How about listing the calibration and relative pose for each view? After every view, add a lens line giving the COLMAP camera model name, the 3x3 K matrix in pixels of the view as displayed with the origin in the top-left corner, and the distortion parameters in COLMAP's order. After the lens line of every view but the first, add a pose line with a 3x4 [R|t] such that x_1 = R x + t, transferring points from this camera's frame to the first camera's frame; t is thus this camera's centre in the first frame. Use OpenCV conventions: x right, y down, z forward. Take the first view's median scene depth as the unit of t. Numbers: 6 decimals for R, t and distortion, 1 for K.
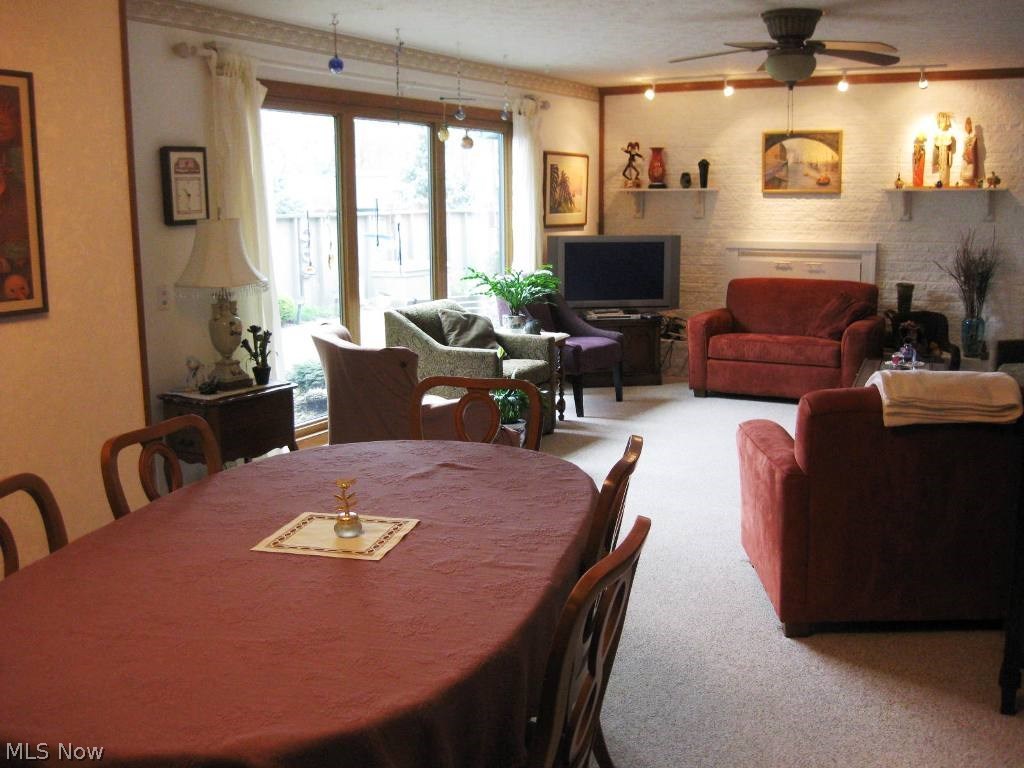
lens RADIAL K [[1055.2, 0, 509.3], [0, 1055.2, 404.4], [0, 0, 1]] dist [-0.183747, 0.132534]
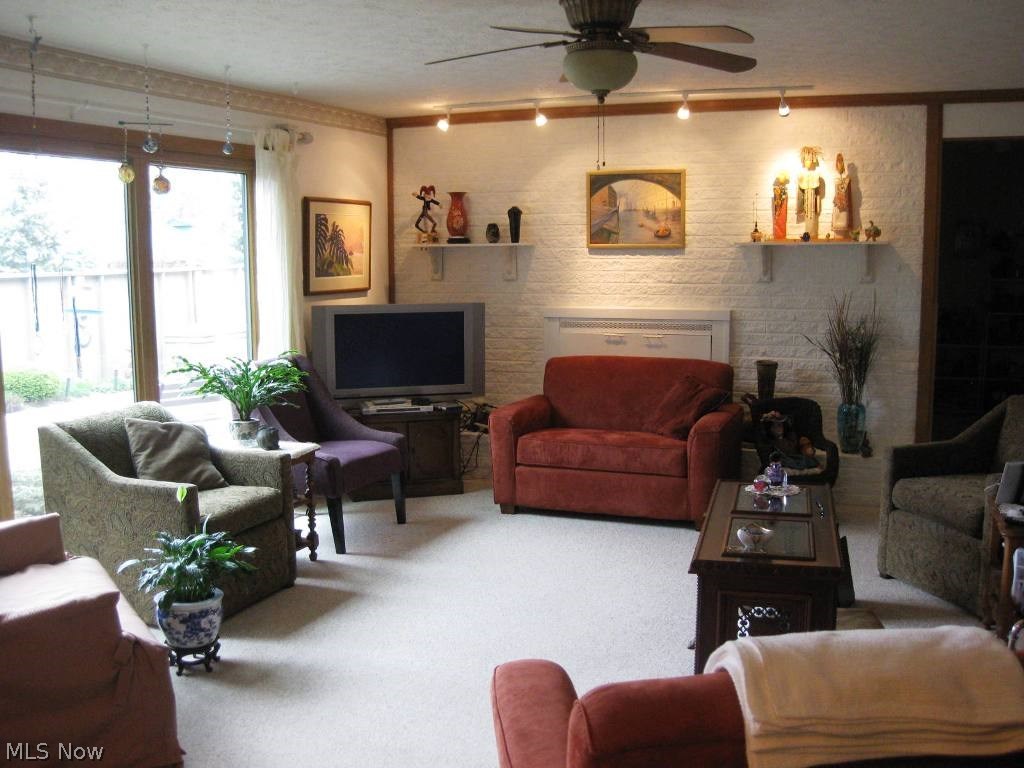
lens RADIAL K [[1055.2, 0, 509.3], [0, 1055.2, 404.4], [0, 0, 1]] dist [-0.183747, 0.132534]
pose [[0.991352, -0.015467, 0.130315, 0.082414], [0.021432, 0.998779, -0.044501, -0.052591], [-0.129468, 0.046910, 0.990473, 0.227906]]
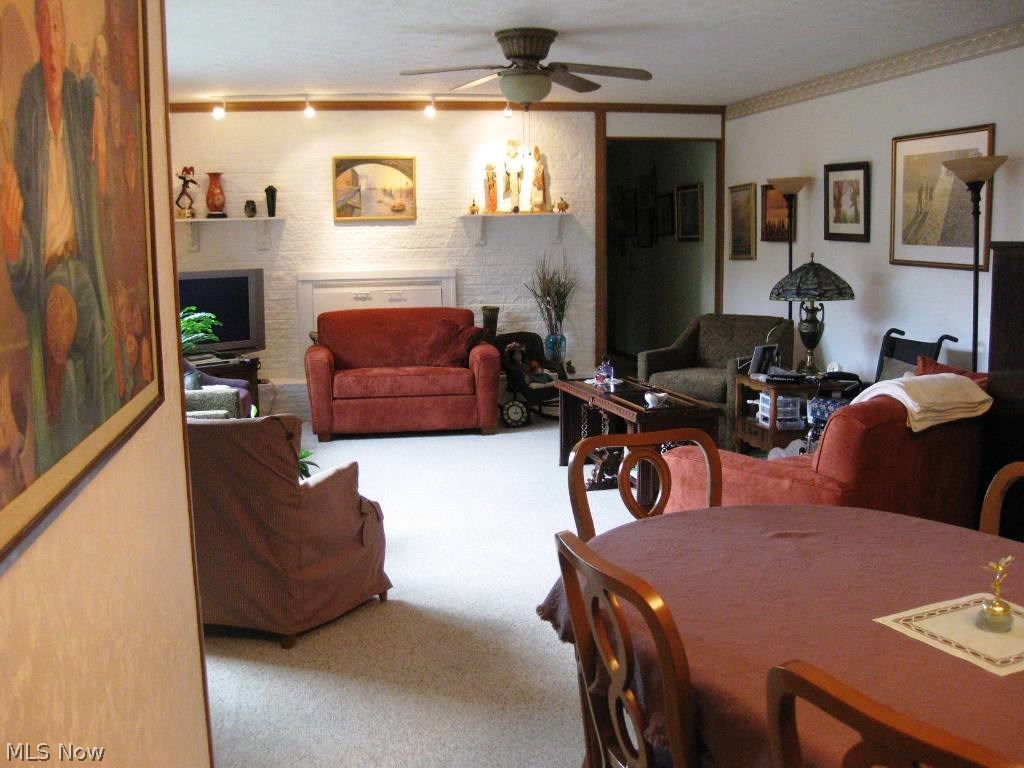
lens RADIAL K [[1055.2, 0, 509.3], [0, 1055.2, 404.4], [0, 0, 1]] dist [-0.183747, 0.132534]
pose [[0.778775, -0.099086, 0.619428, -0.257678], [0.119835, 0.992760, 0.008143, -0.027456], [-0.615750, 0.067888, 0.785011, 0.173253]]
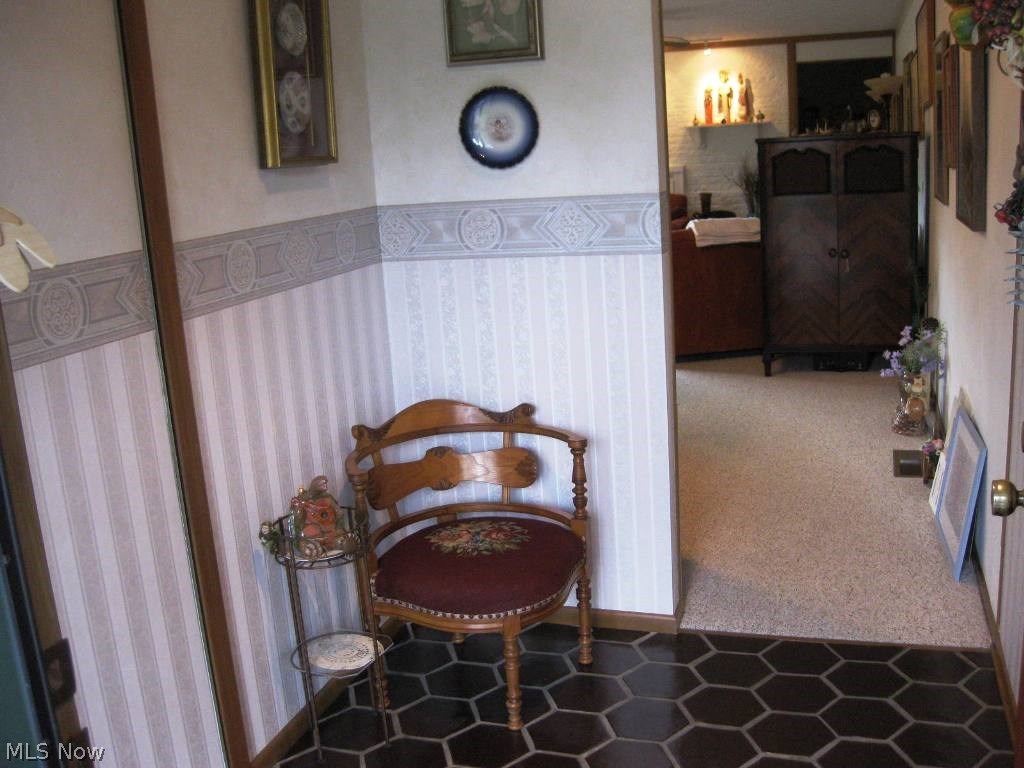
lens RADIAL K [[1055.2, 0, 509.3], [0, 1055.2, 404.4], [0, 0, 1]] dist [-0.183747, 0.132534]
pose [[0.982043, -0.095476, 0.162712, -0.141057], [0.088006, 0.994734, 0.052534, 0.073232], [-0.166871, -0.037271, 0.985274, -0.378638]]
